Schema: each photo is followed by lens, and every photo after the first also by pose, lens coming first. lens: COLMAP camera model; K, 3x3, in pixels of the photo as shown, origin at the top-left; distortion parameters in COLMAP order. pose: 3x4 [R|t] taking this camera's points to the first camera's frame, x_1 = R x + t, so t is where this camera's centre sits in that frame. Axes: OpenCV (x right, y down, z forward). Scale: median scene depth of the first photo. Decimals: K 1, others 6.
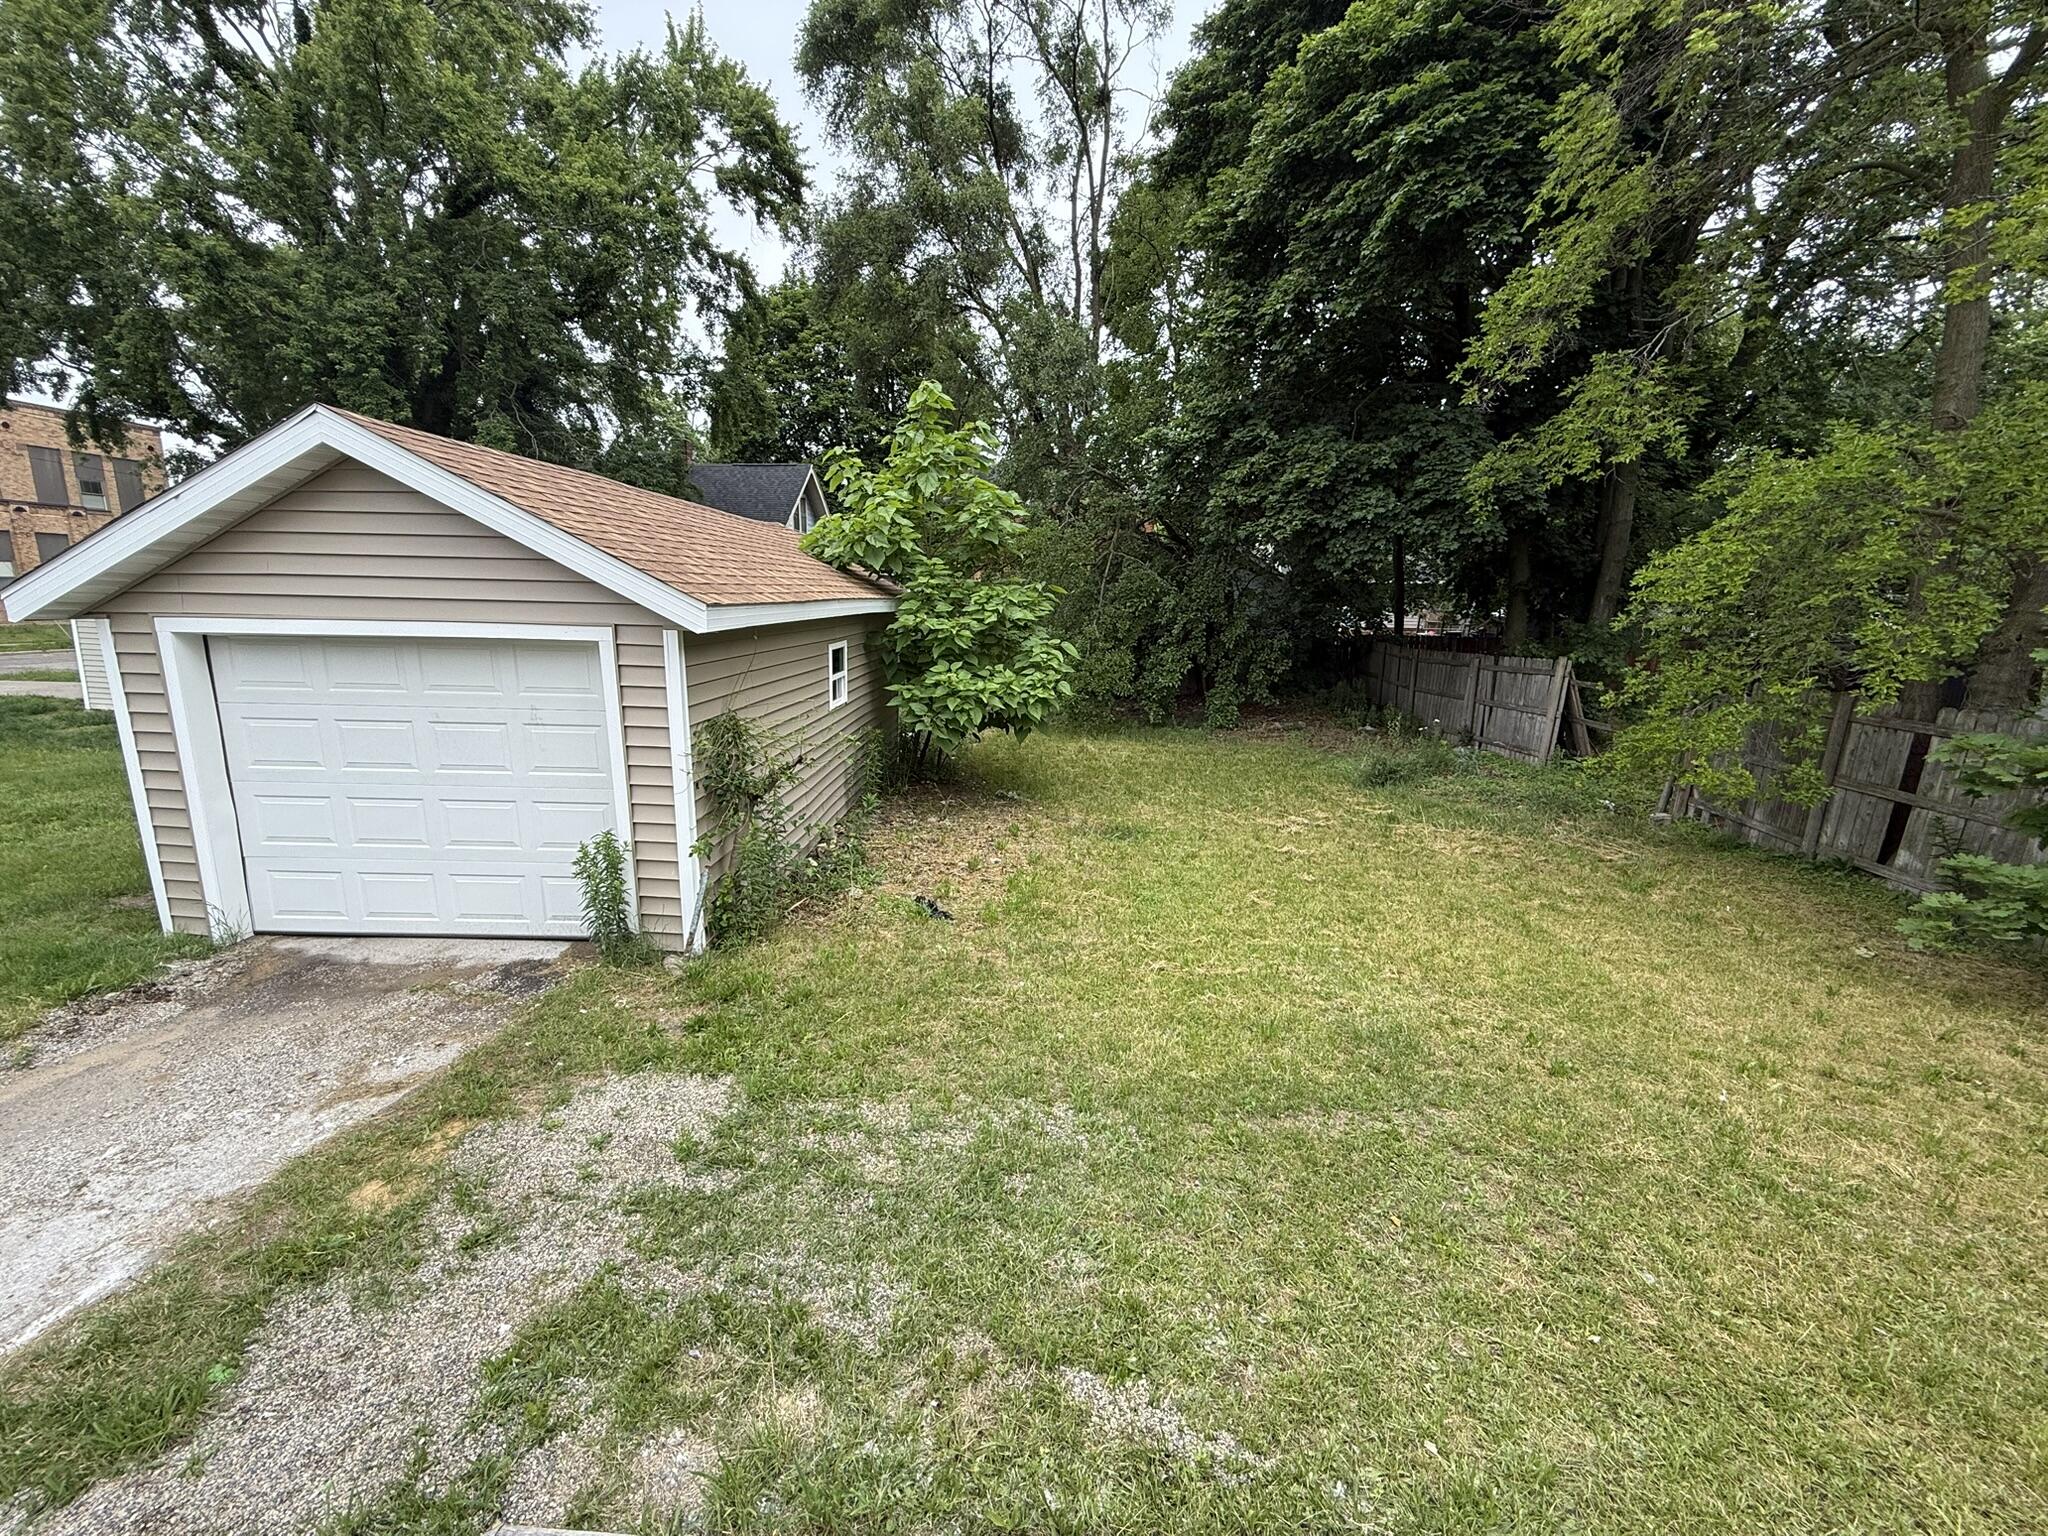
lens RADIAL K [[817.9, 0, 1016.5], [0, 817.9, 762.7], [0, 0, 1]] dist [0.000735, -0.000166]
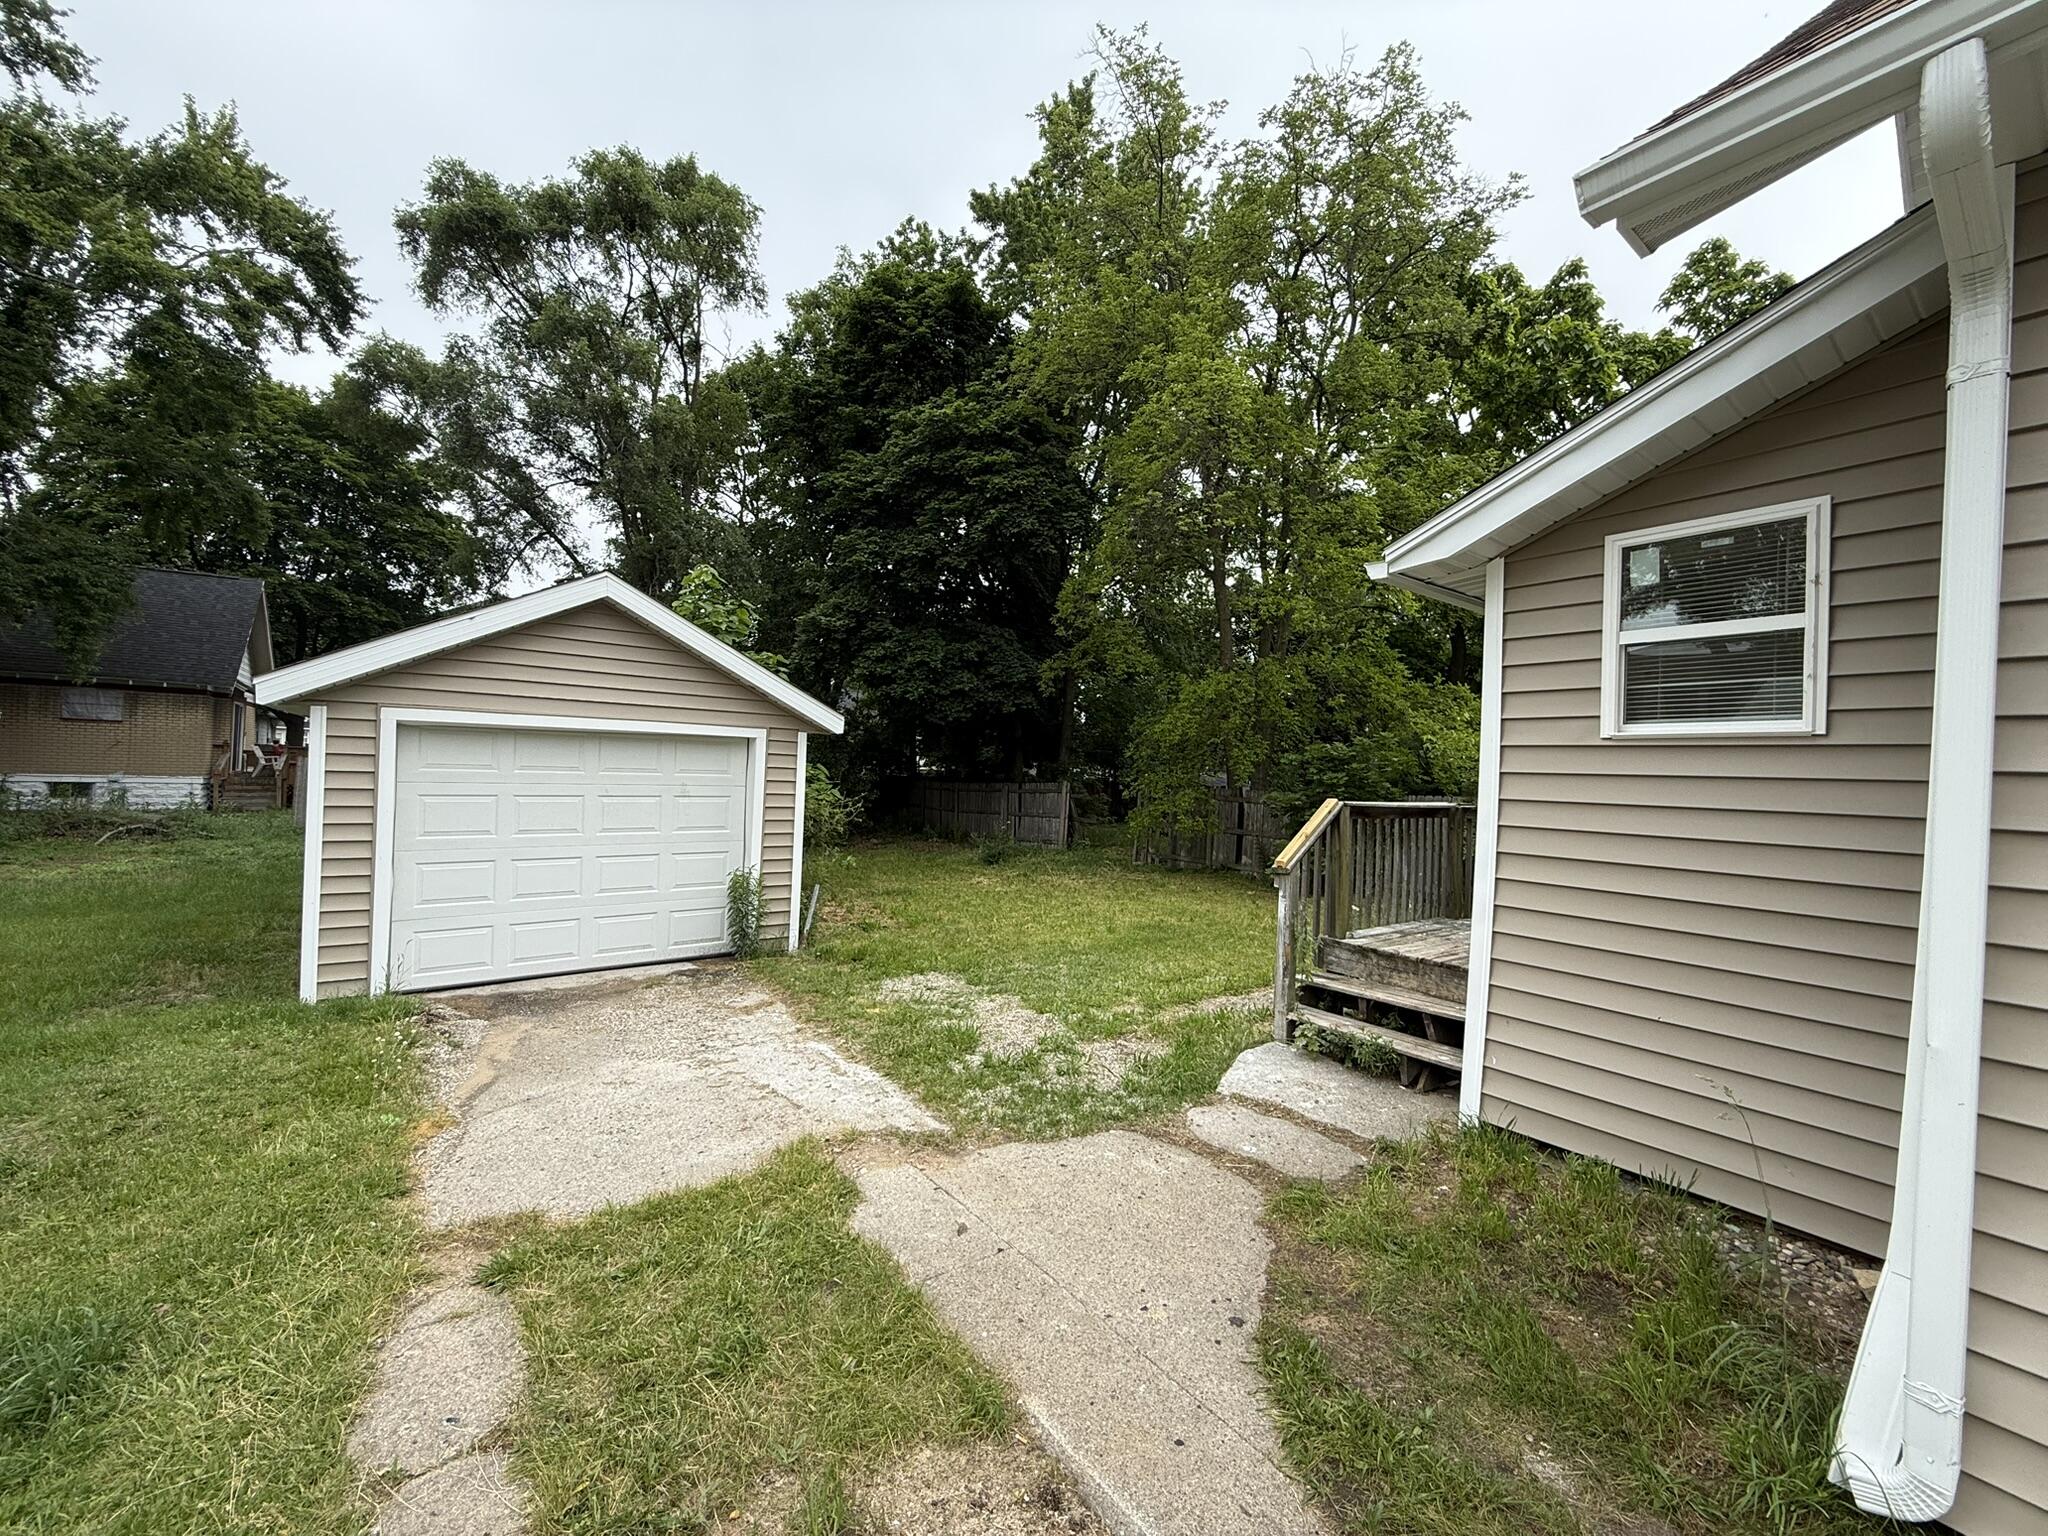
lens RADIAL K [[817.9, 0, 1016.5], [0, 817.9, 762.7], [0, 0, 1]] dist [0.000735, -0.000166]
pose [[0.773746, 0.010562, 0.633408, -1.030451], [0.111726, 0.981913, -0.152854, 0.174280], [-0.623566, 0.189038, 0.758571, -0.431332]]
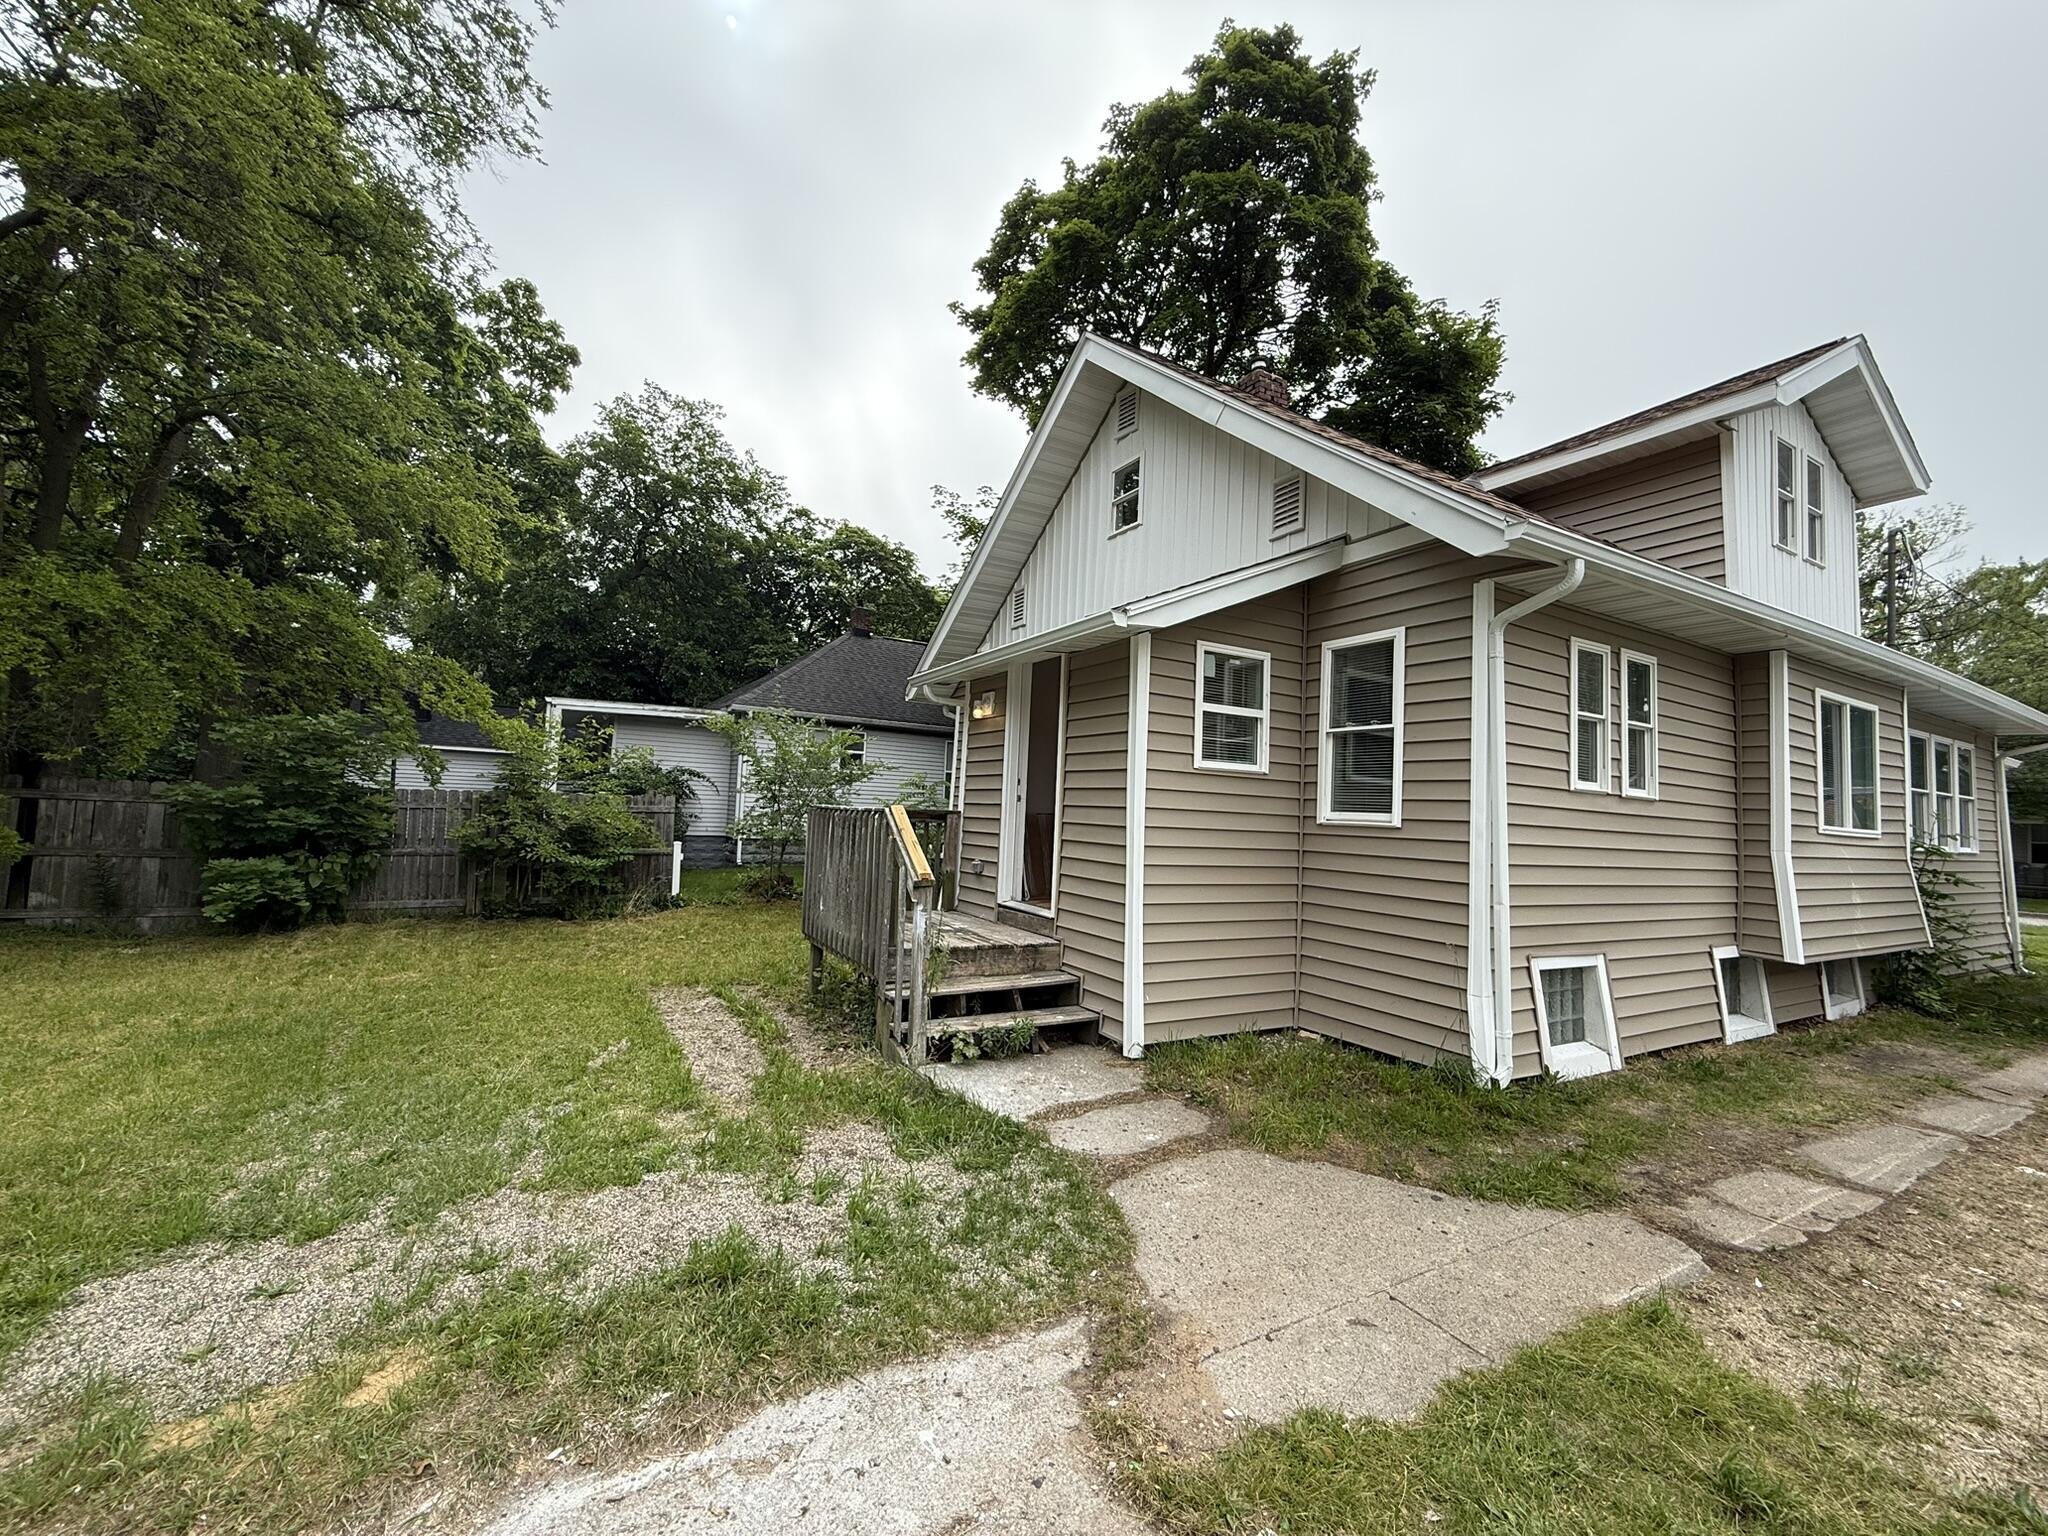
lens RADIAL K [[817.9, 0, 1016.5], [0, 817.9, 762.7], [0, 0, 1]] dist [0.000735, -0.000166]
pose [[-0.528509, 0.005725, 0.848909, -1.005854], [0.116417, 0.991019, 0.065795, 0.005979], [-0.840908, 0.133600, -0.524428, 0.498300]]
